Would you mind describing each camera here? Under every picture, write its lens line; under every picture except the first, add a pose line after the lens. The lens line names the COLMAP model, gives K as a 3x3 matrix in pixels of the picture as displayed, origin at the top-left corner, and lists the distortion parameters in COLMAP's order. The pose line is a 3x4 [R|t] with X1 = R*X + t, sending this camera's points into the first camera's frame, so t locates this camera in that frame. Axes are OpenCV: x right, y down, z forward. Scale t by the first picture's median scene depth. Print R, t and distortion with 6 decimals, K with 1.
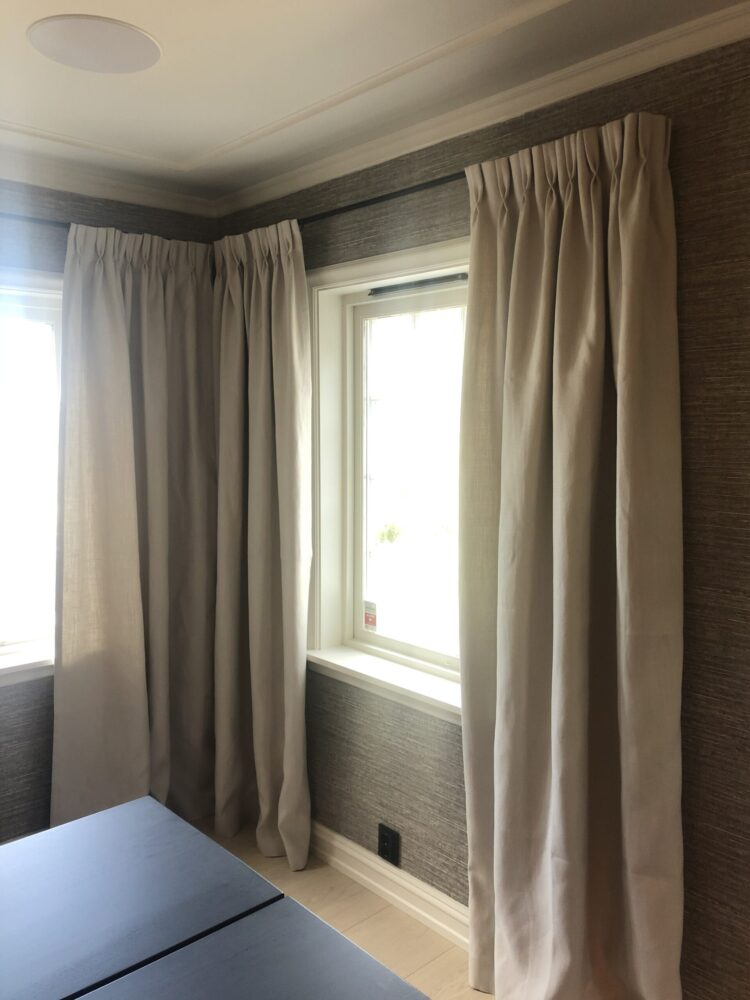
lens RADIAL K [[809.0, 0, 374.9], [0, 809.0, 498.5], [0, 0, 1]] dist [0.016518, 0.006129]
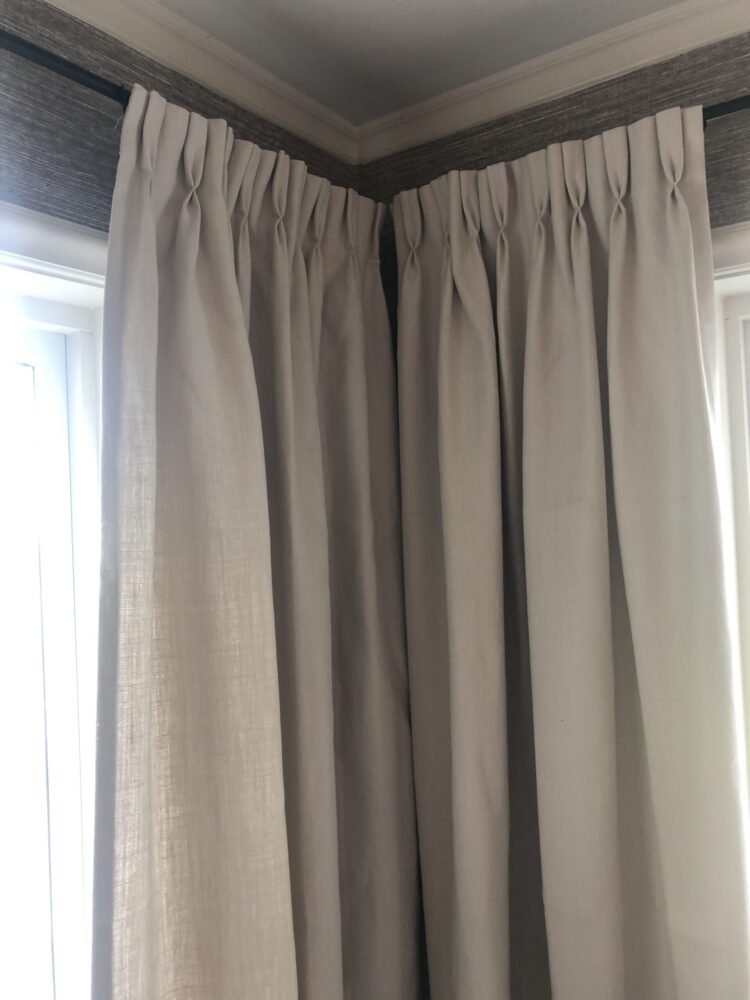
lens RADIAL K [[809.0, 0, 375.7], [0, 809.0, 494.8], [0, 0, 1]] dist [0.016518, 0.006129]
pose [[0.972457, -0.038492, 0.229880, -0.353352], [0.066754, 0.990949, -0.116460, -0.102327], [-0.223317, 0.128598, 0.966226, 0.632010]]
